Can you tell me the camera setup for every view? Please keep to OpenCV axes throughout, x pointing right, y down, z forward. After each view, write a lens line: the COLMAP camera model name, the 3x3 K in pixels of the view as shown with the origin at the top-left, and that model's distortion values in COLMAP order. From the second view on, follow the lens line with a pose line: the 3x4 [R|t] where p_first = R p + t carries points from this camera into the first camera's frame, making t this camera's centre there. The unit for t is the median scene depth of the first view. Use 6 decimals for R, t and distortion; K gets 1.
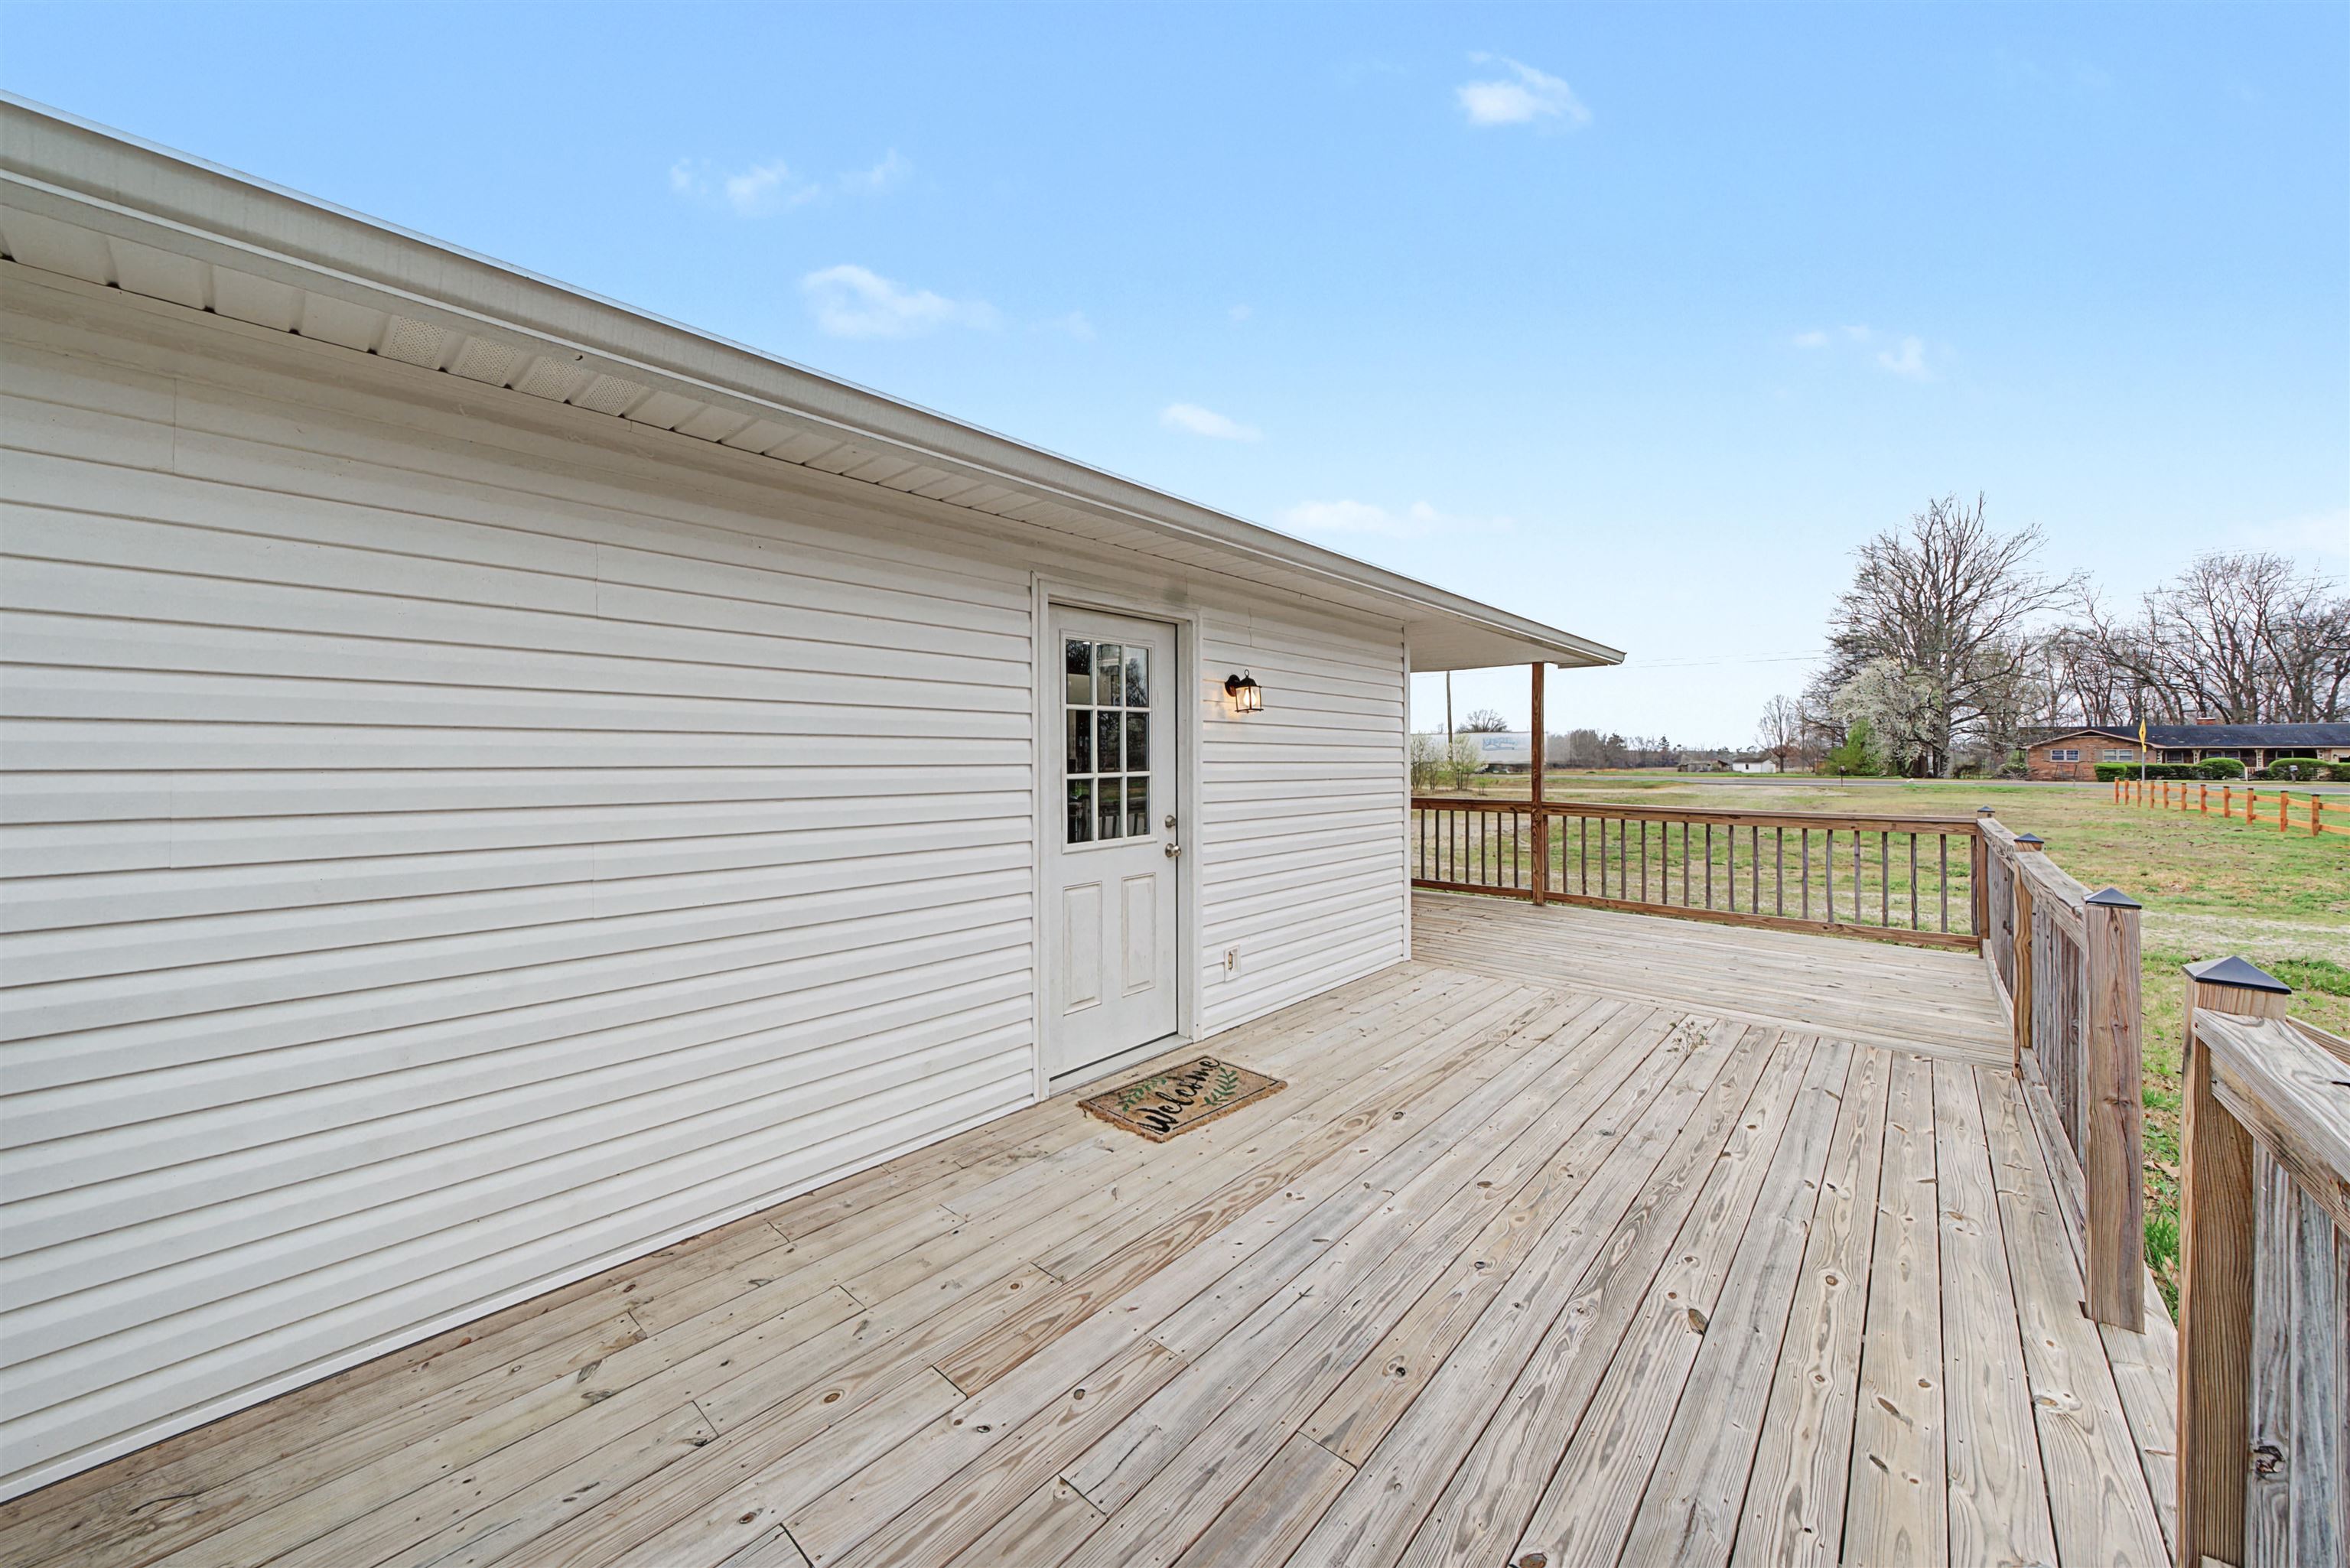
lens RADIAL K [[814.6, 0, 1166.2], [0, 814.6, 763.4], [0, 0, 1]] dist [0.002149, 0.000054]
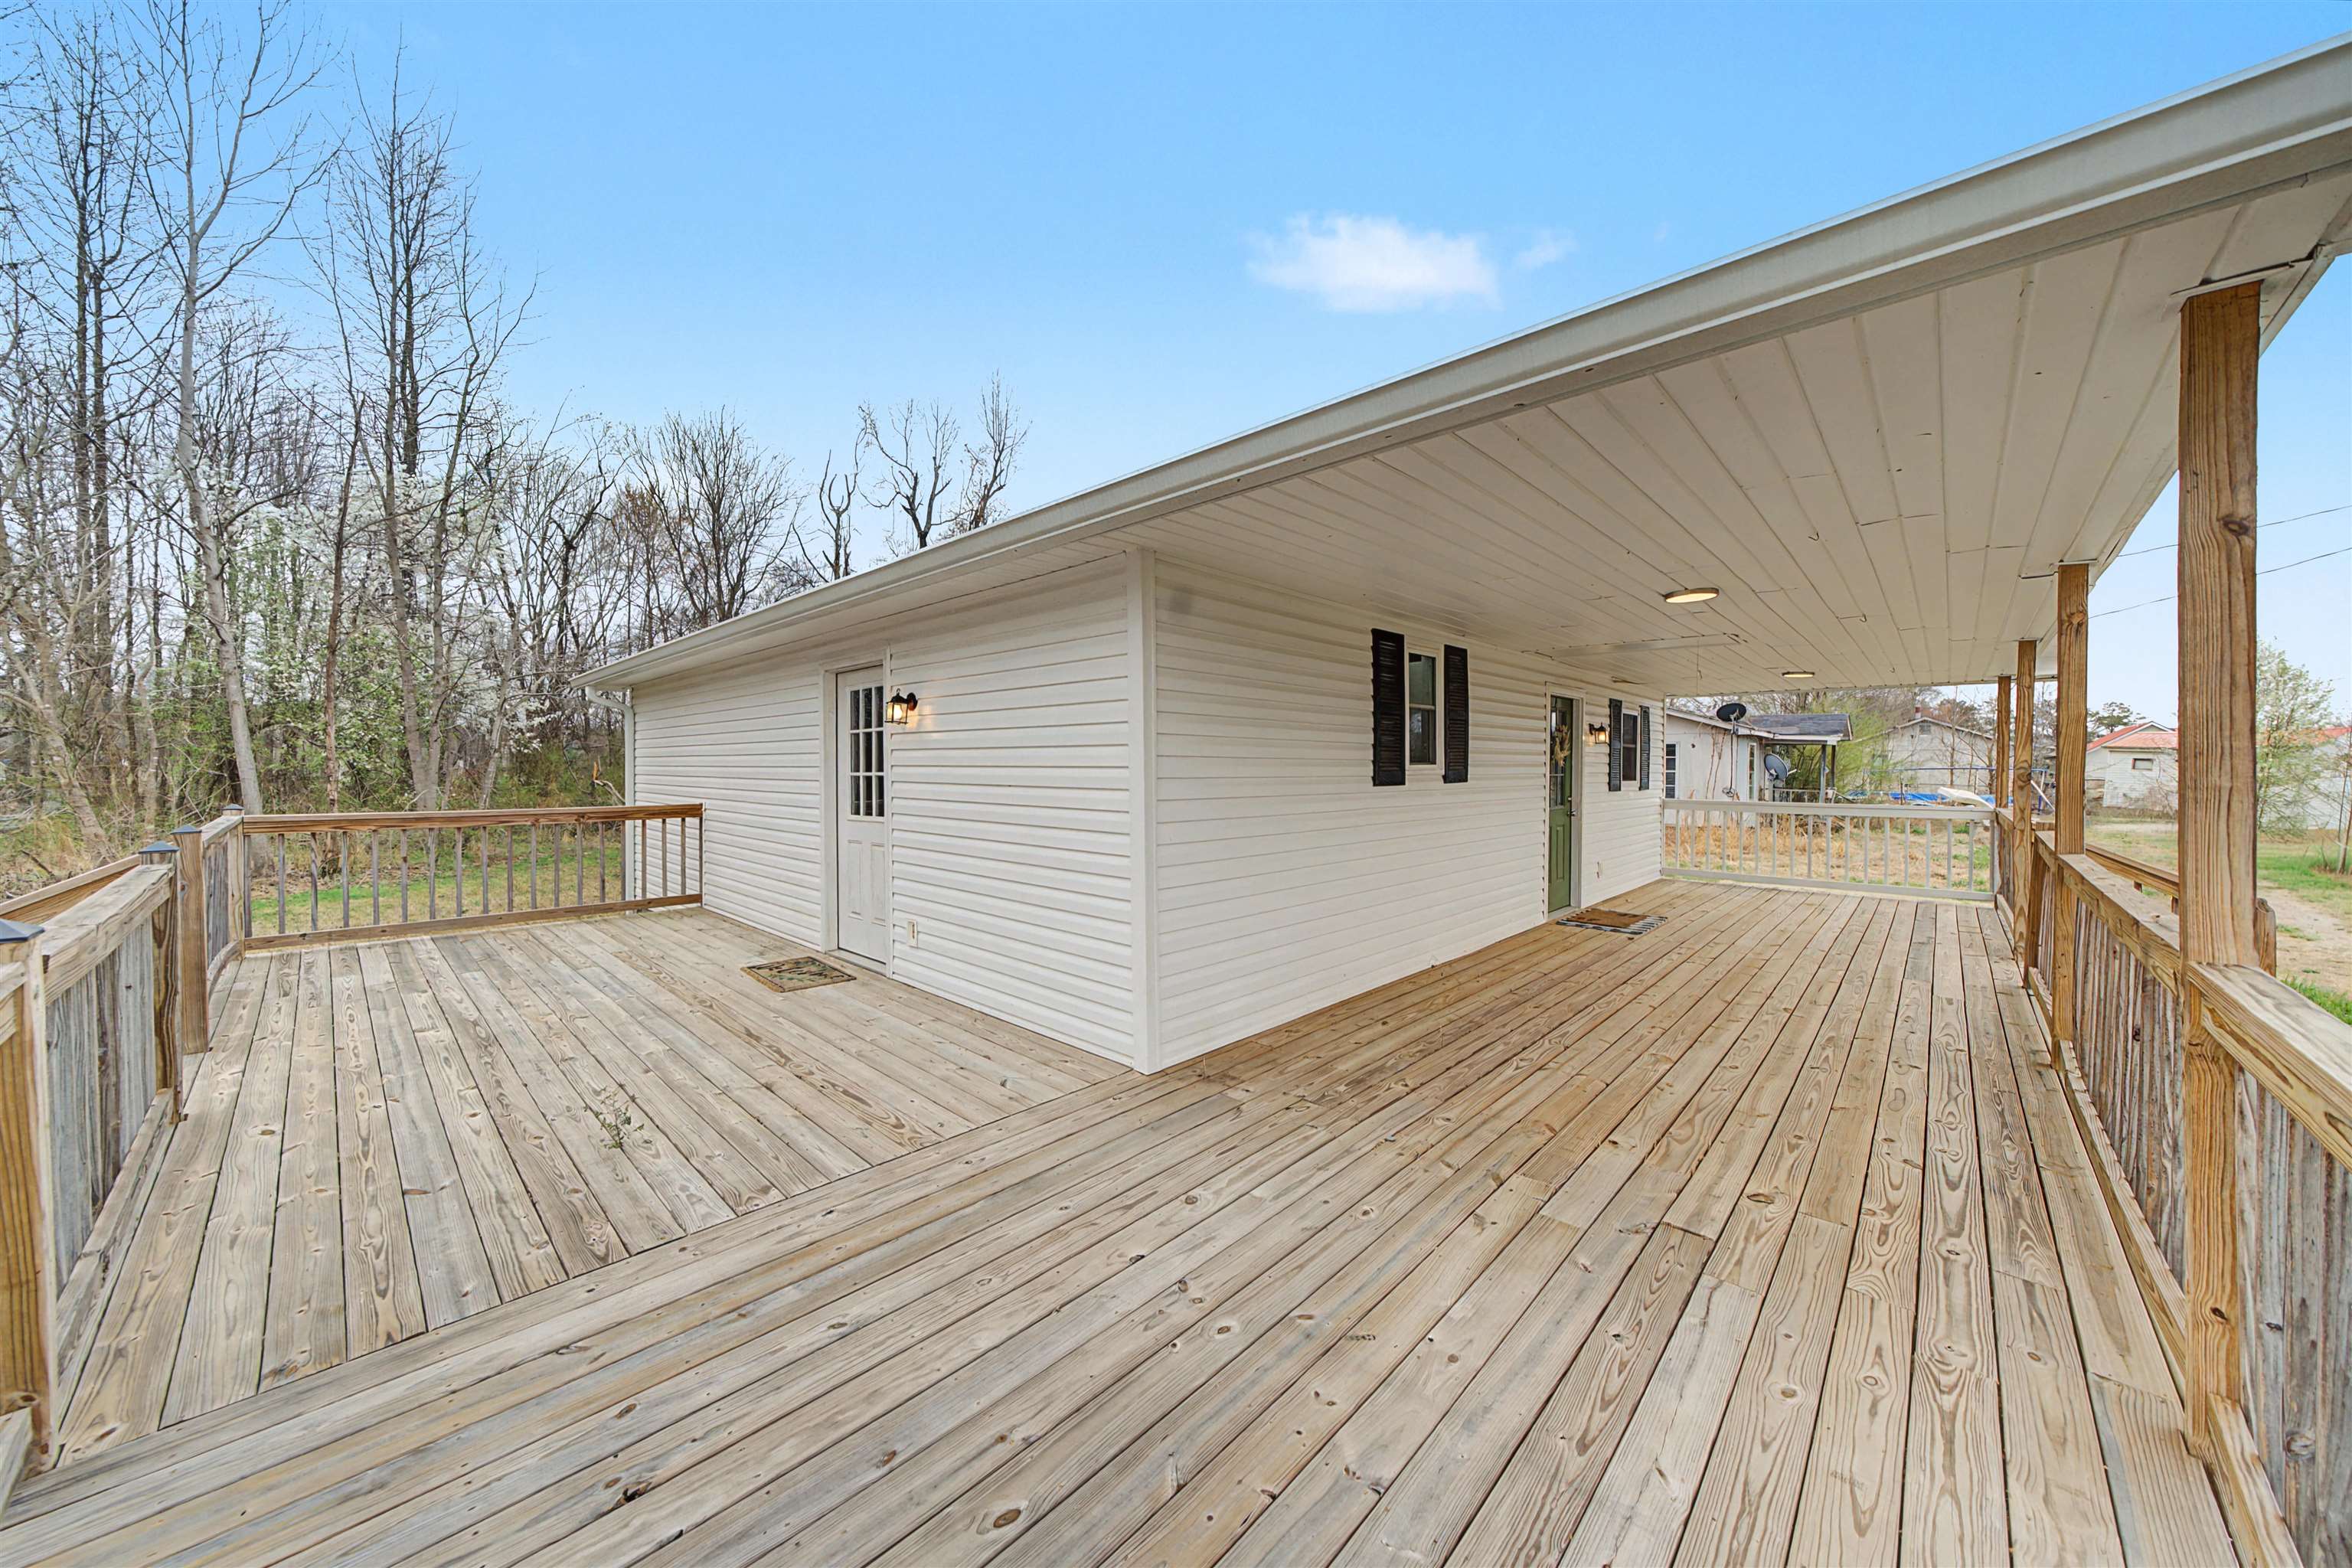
lens RADIAL K [[815.3, 0, 1164.2], [0, 815.3, 782.7], [0, 0, 1]] dist [0.002149, 0.000054]
pose [[-0.024688, 0.012573, -0.999616, 1.465603], [-0.006475, 0.999898, 0.012736, 0.007388], [0.999674, 0.006787, -0.024604, 1.612557]]
